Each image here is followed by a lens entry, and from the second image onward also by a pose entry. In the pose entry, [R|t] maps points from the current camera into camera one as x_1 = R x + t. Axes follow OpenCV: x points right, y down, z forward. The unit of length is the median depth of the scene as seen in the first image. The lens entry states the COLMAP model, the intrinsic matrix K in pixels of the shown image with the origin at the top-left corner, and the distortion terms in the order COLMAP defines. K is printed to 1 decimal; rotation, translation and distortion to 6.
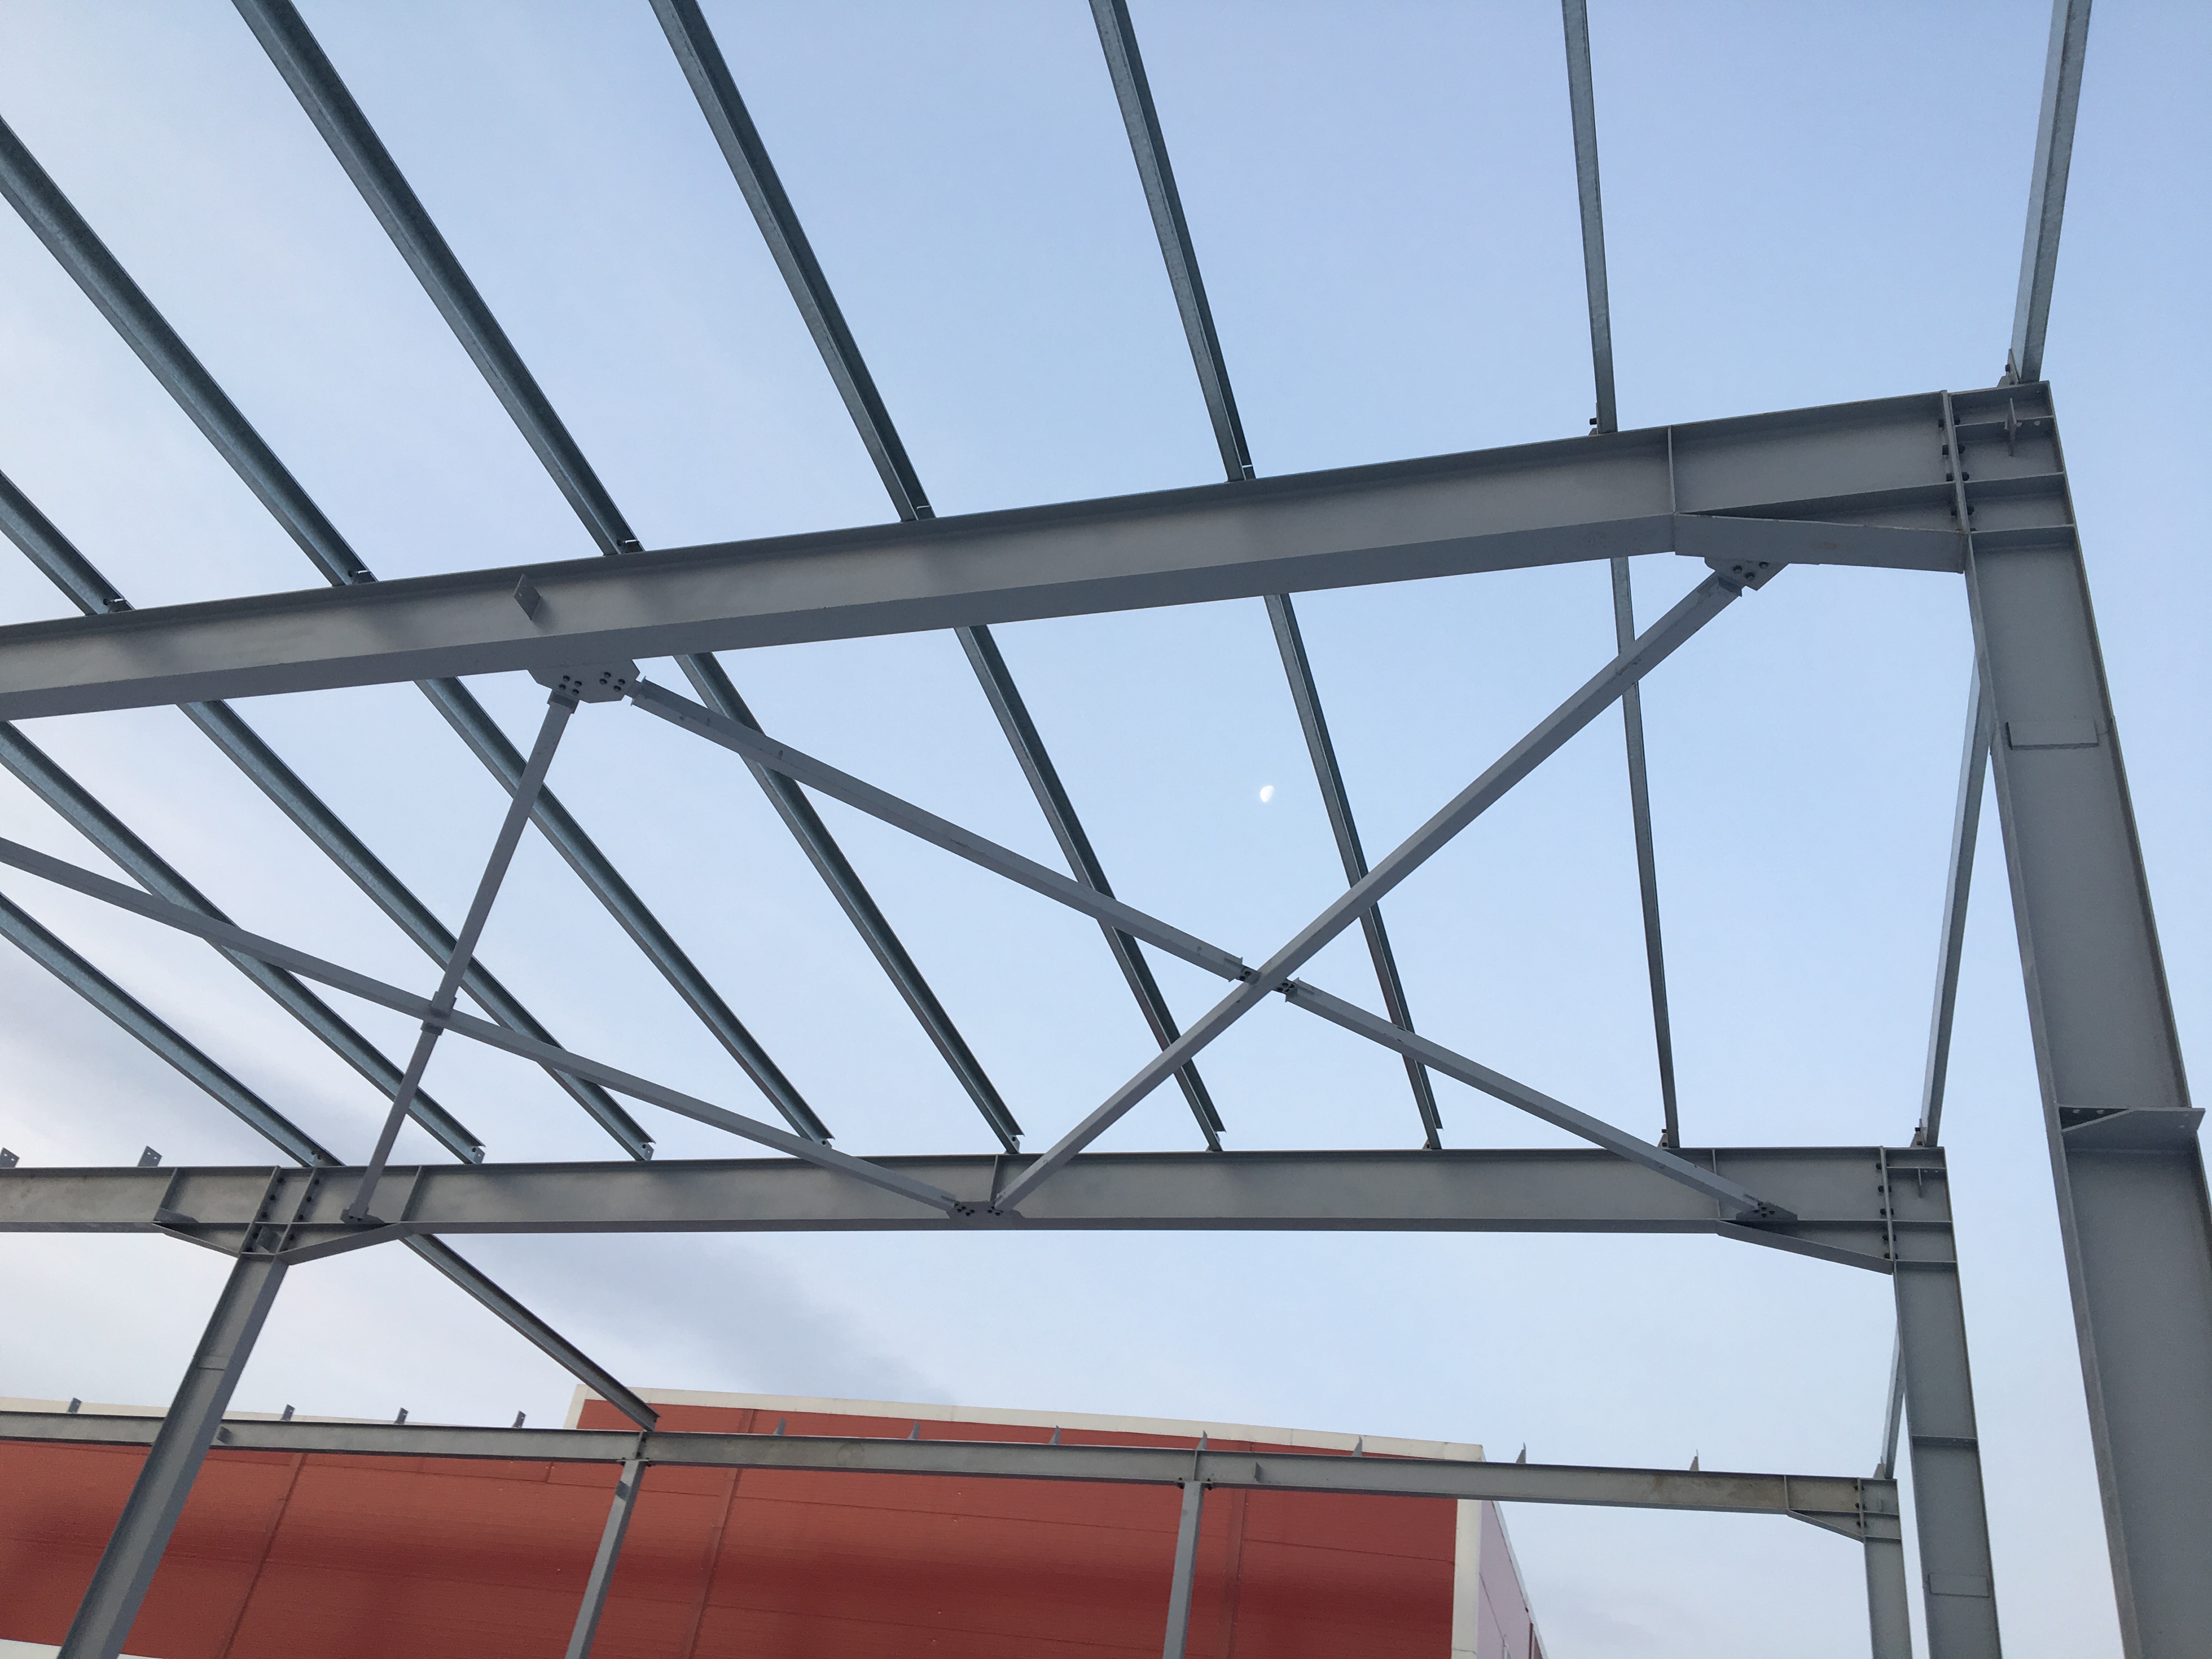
lens RADIAL K [[1965.7, 0, 1106.0], [0, 1965.7, 829.5], [0, 0, 1]] dist [-0.006520, -0.004794]
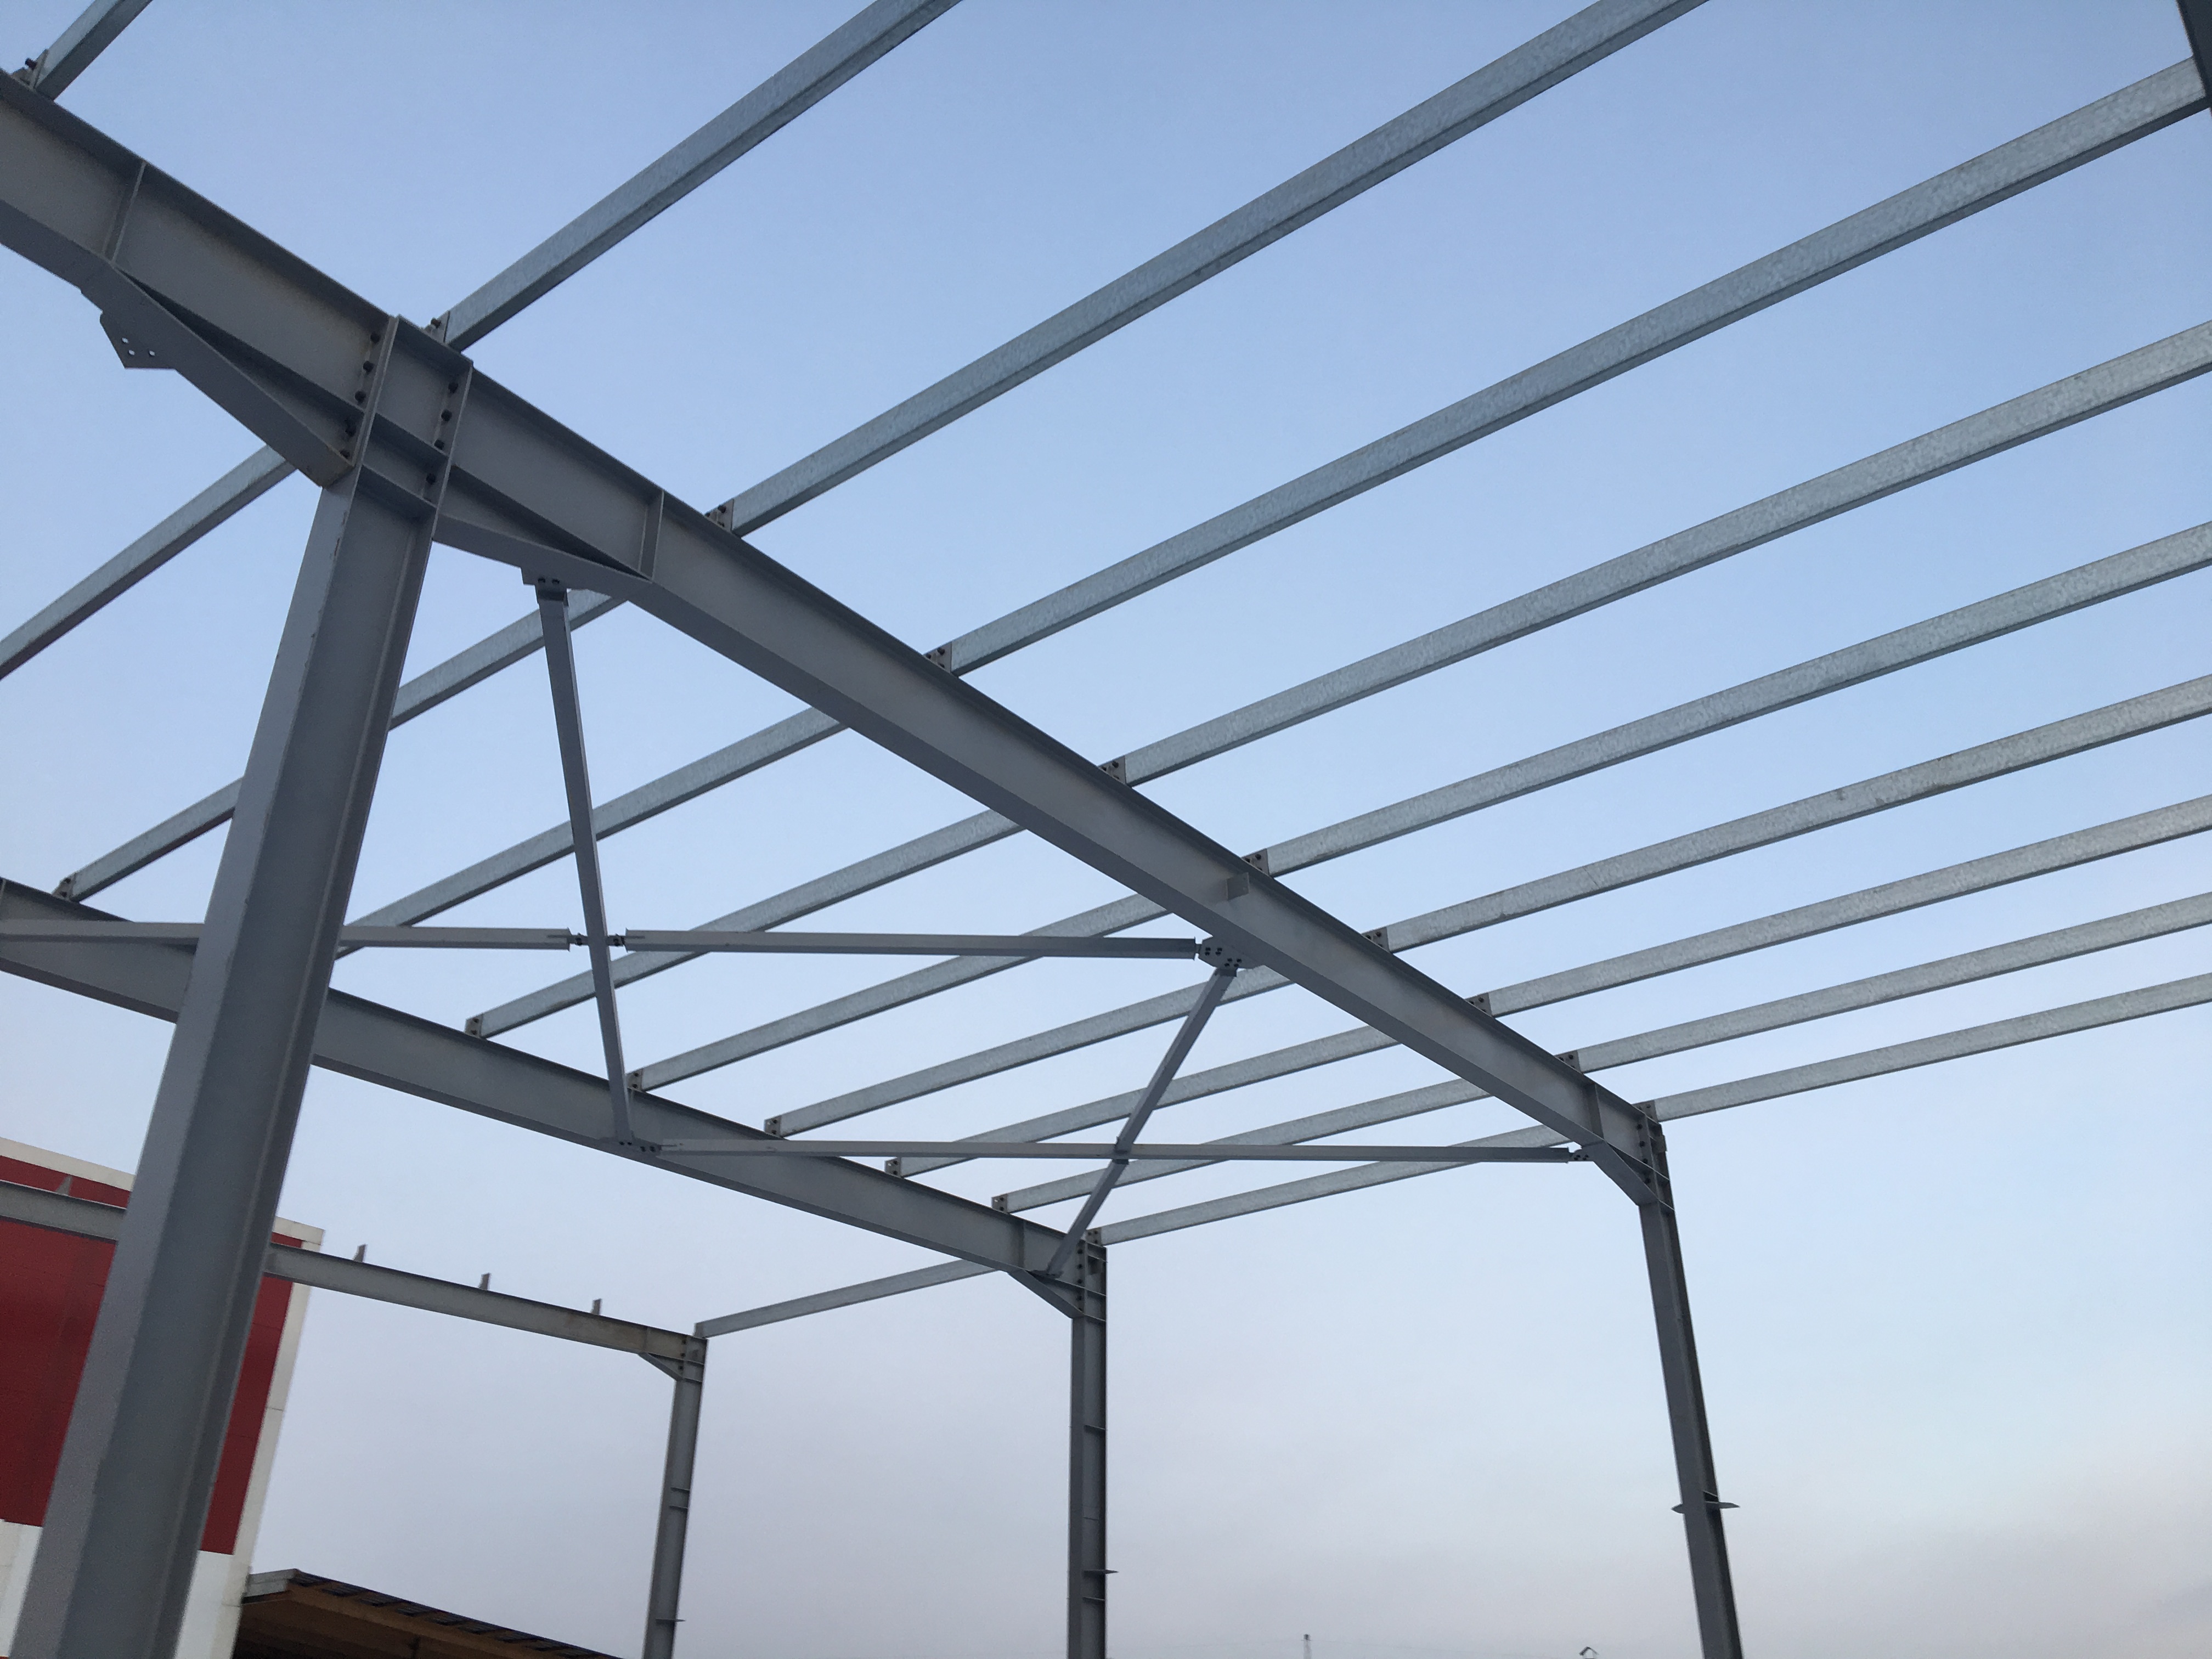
lens RADIAL K [[1831.3, 0, 1106.0], [0, 1831.3, 829.5], [0, 0, 1]] dist [0.060215, -0.000014]
pose [[0.372771, 0.329533, 0.867439, -0.812246], [-0.470992, 0.872639, -0.129105, 0.033763], [-0.799505, -0.360430, 0.480502, 0.231771]]
